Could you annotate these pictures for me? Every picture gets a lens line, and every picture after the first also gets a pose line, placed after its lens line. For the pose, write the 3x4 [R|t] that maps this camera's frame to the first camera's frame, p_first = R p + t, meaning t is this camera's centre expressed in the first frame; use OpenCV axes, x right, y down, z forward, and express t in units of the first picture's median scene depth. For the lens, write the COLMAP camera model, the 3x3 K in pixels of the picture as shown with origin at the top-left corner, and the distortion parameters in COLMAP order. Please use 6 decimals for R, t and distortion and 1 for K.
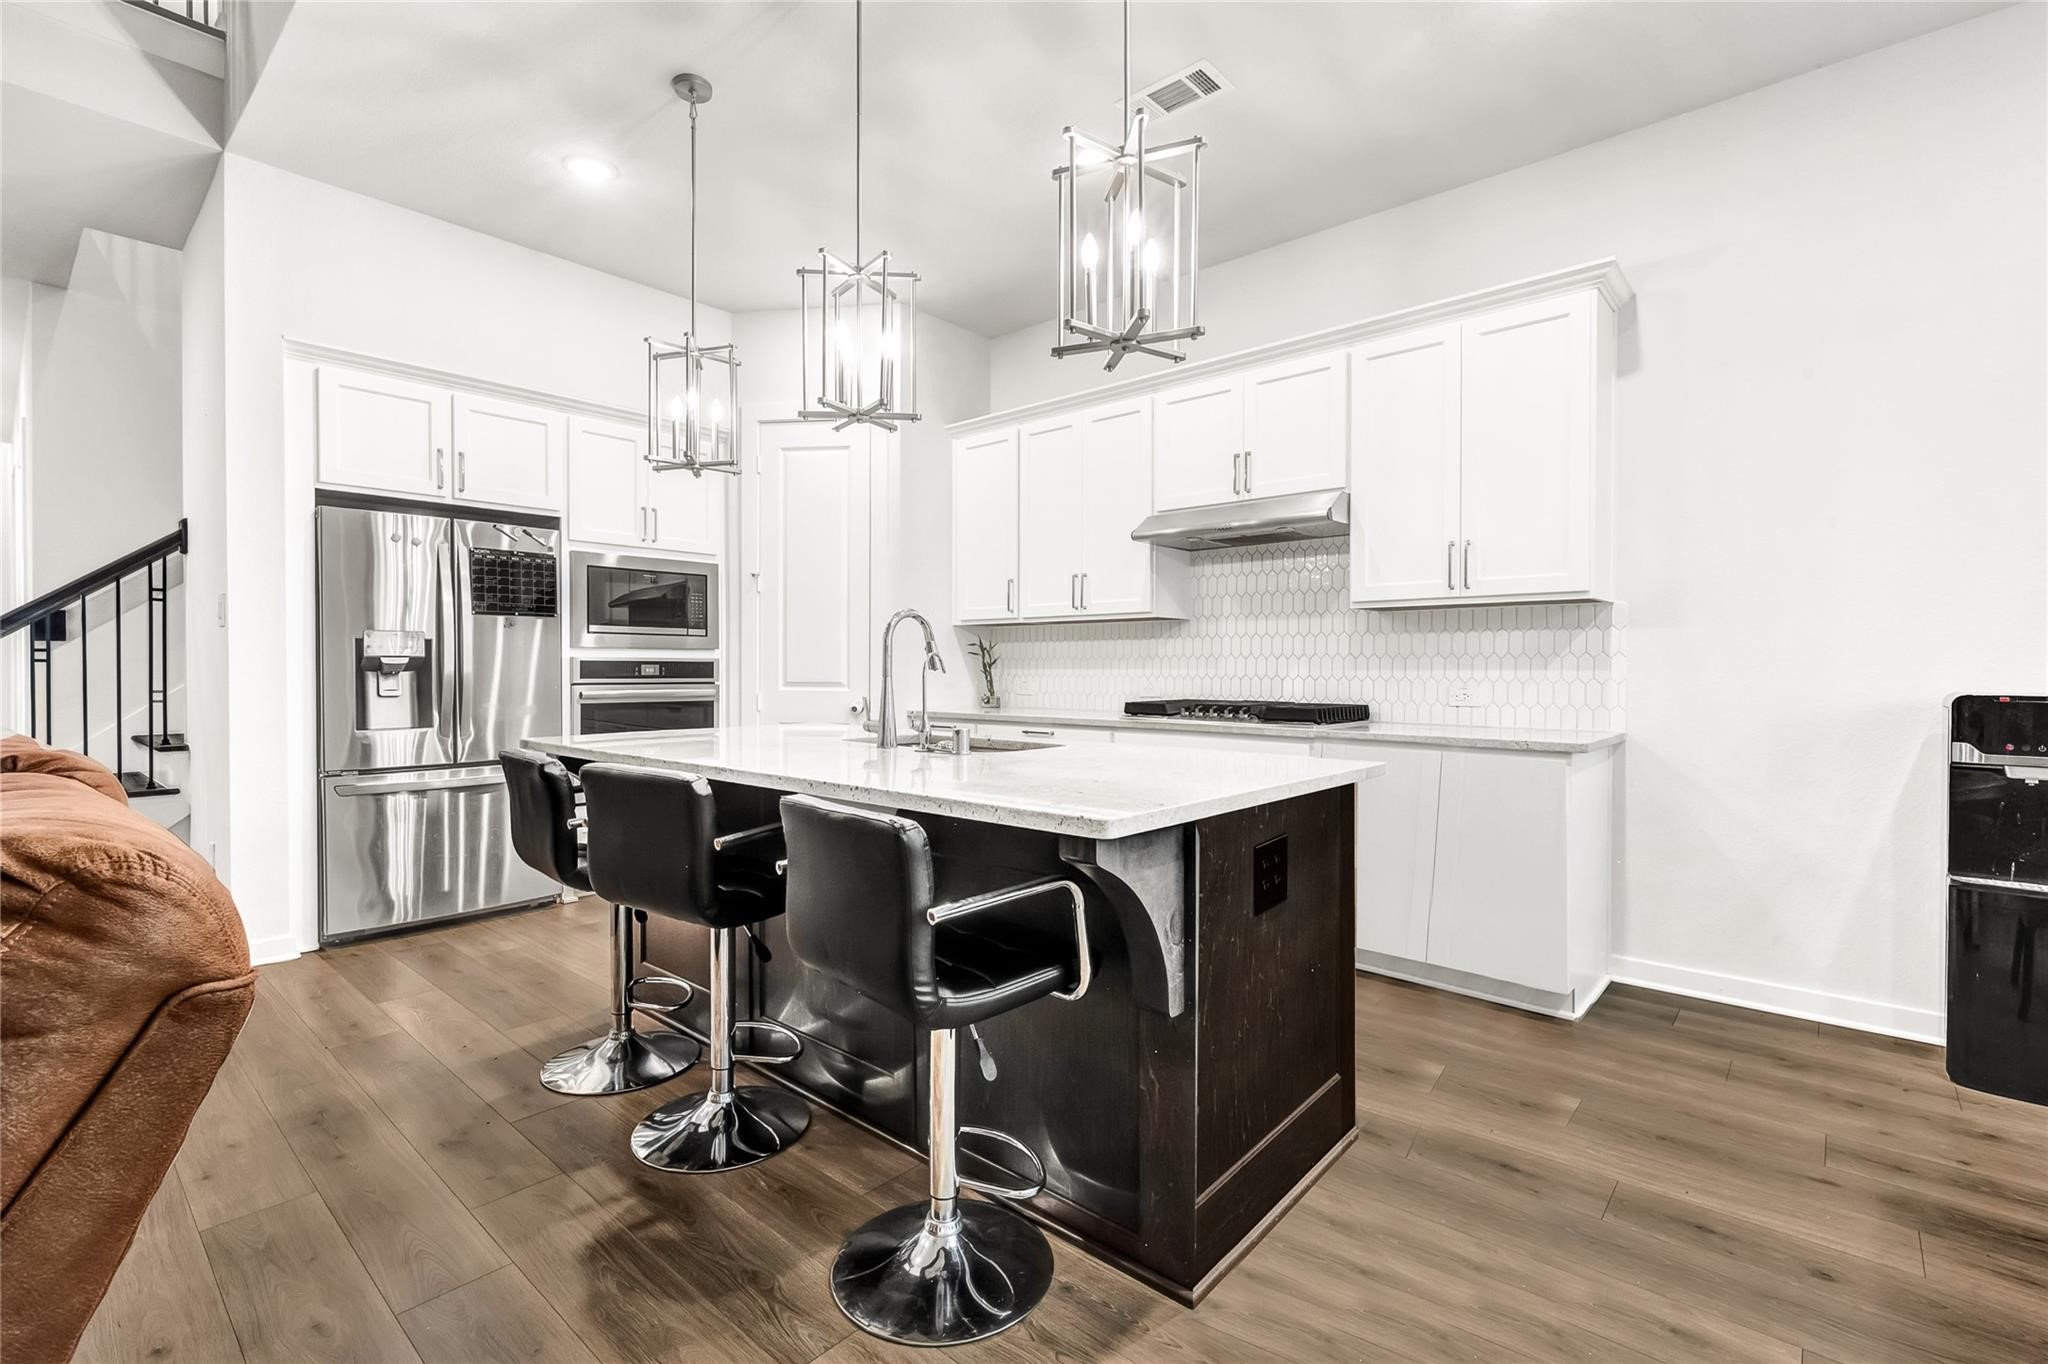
lens RADIAL K [[904.7, 0, 1024.0], [0, 904.7, 682.0], [0, 0, 1]] dist [-0.001298, 0.000073]
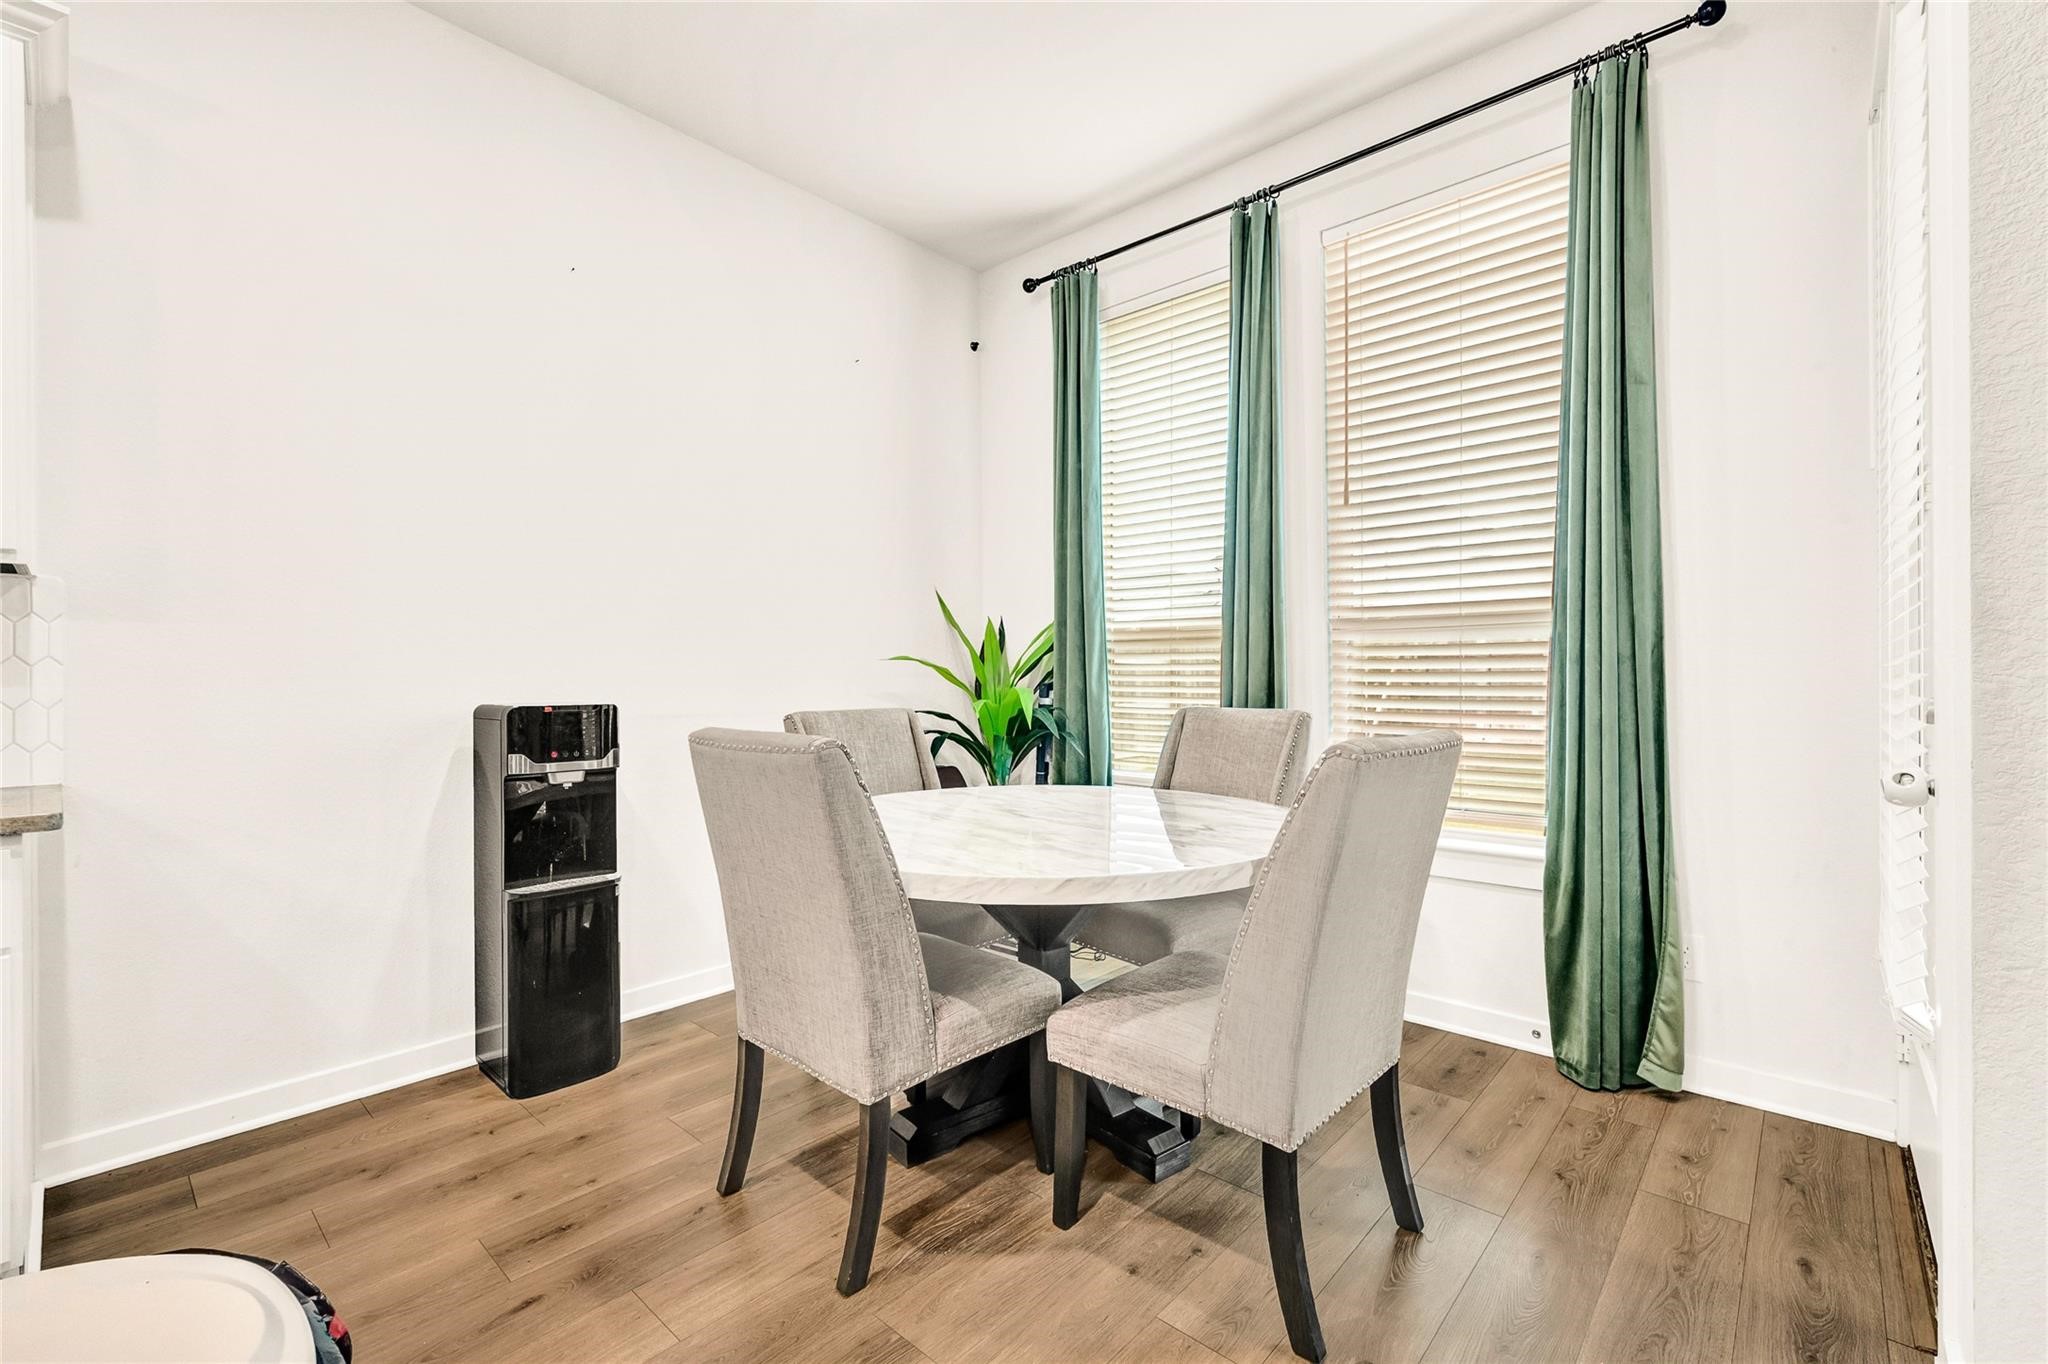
lens RADIAL K [[889.8, 0, 1024.0], [0, 889.8, 682.0], [0, 0, 1]] dist [0.003482, 0.000082]
pose [[0.017586, -0.004359, 0.999836, 0.046811], [0.021368, 0.999764, 0.003983, -0.002868], [-0.999617, 0.021294, 0.017675, 0.284343]]
